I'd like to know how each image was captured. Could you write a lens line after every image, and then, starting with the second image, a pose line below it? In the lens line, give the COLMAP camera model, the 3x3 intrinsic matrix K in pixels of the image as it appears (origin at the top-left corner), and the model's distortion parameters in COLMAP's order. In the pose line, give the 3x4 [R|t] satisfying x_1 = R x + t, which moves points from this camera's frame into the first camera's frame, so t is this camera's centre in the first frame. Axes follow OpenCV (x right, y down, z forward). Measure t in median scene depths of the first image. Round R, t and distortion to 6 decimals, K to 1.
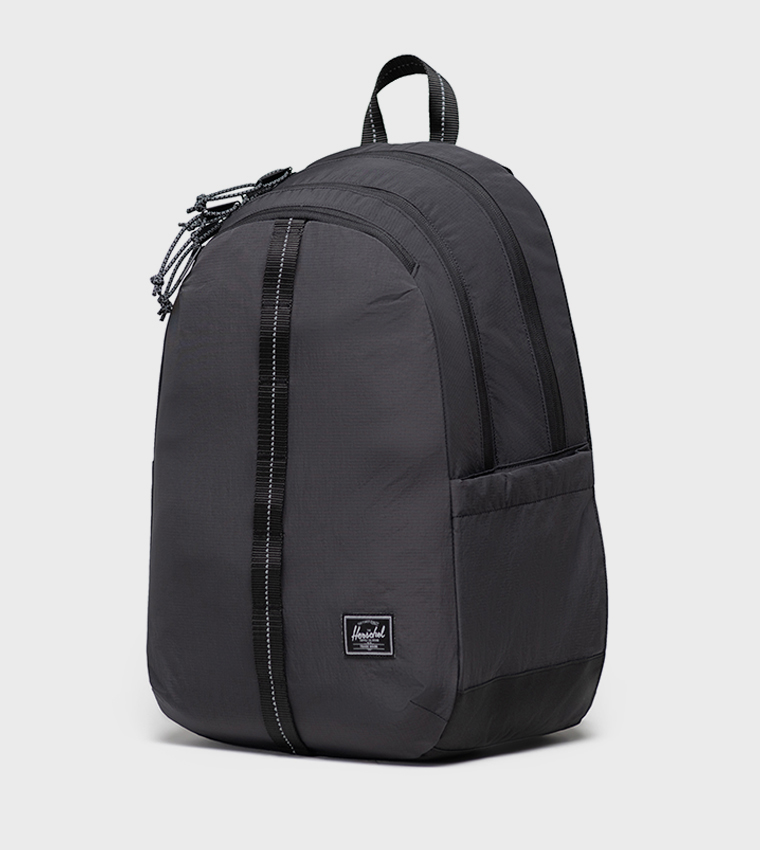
lens RADIAL K [[2013.8, 0, 380.0], [0, 2013.8, 425.0], [0, 0, 1]] dist [-0.058571, -0.486431]
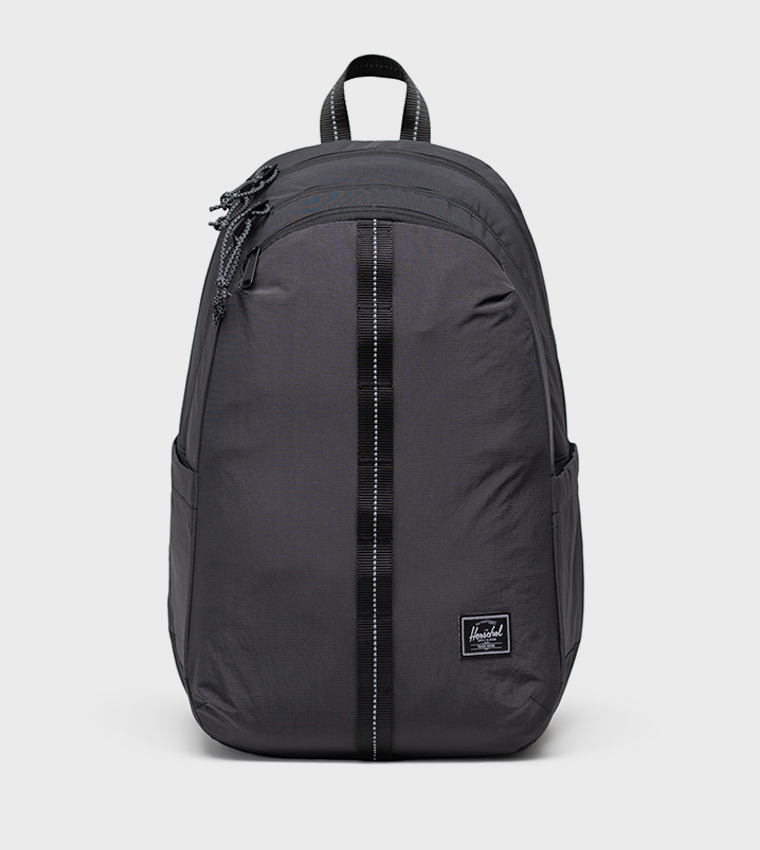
lens RADIAL K [[2013.8, 0, 380.0], [0, 2013.8, 425.0], [0, 0, 1]] dist [-0.058571, -0.486431]
pose [[0.926401, -0.037973, 0.374619, -0.418967], [0.033800, 0.999272, 0.017707, -0.019676], [-0.375018, -0.003742, 0.927010, 0.085803]]
